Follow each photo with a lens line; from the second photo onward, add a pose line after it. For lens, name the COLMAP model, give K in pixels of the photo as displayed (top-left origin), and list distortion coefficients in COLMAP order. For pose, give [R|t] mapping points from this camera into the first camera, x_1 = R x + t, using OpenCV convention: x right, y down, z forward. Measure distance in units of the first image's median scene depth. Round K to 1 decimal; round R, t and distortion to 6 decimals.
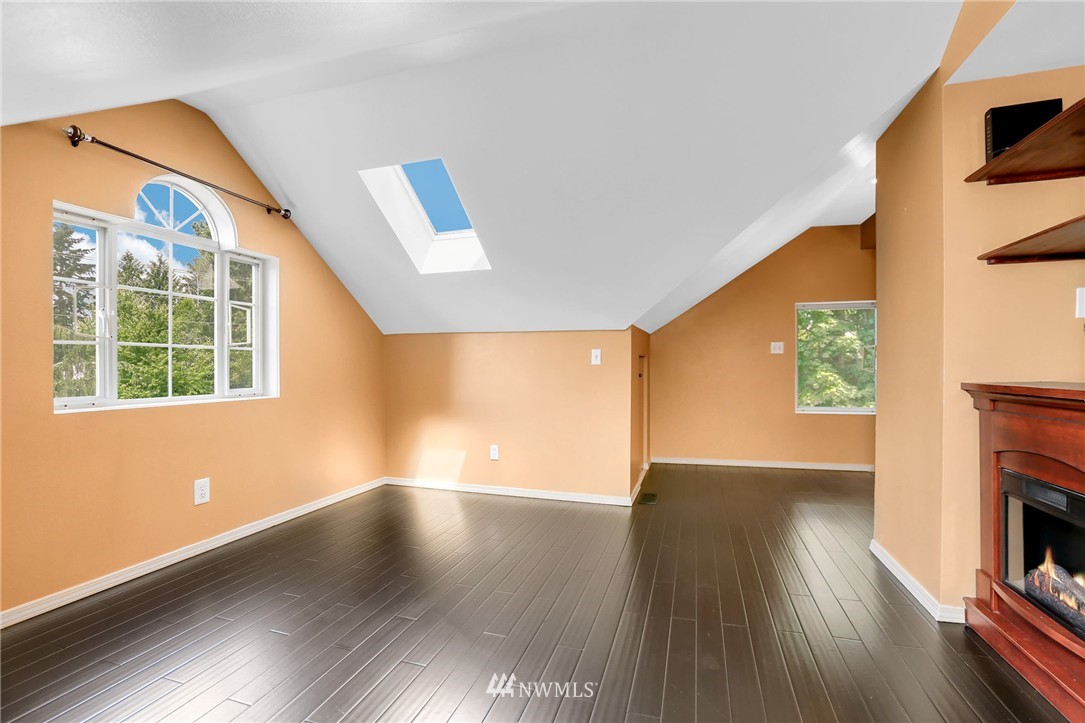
lens RADIAL K [[495.5, 0, 542.5], [0, 495.5, 361.5], [0, 0, 1]] dist [-0.001335, -0.000236]
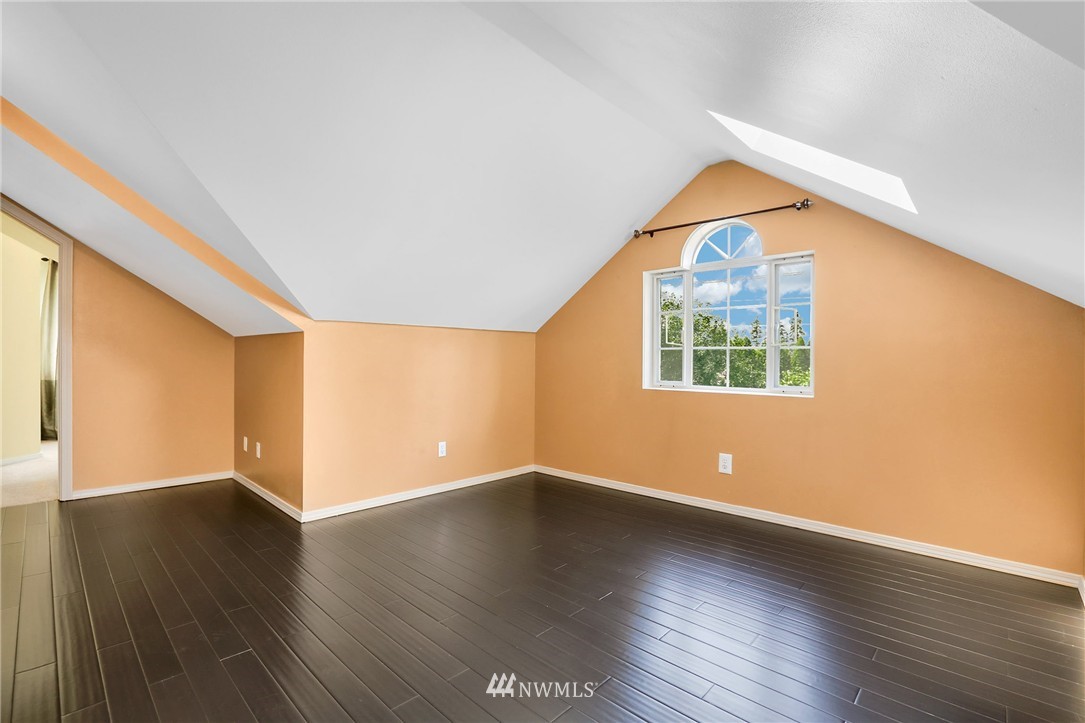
lens RADIAL K [[495.5, 0, 542.5], [0, 495.5, 361.5], [0, 0, 1]] dist [-0.001335, -0.000236]
pose [[-0.427113, 0.003640, -0.904191, 0.656087], [-0.002010, 0.999986, 0.004975, -0.001830], [0.904196, 0.003943, -0.427100, 1.135677]]
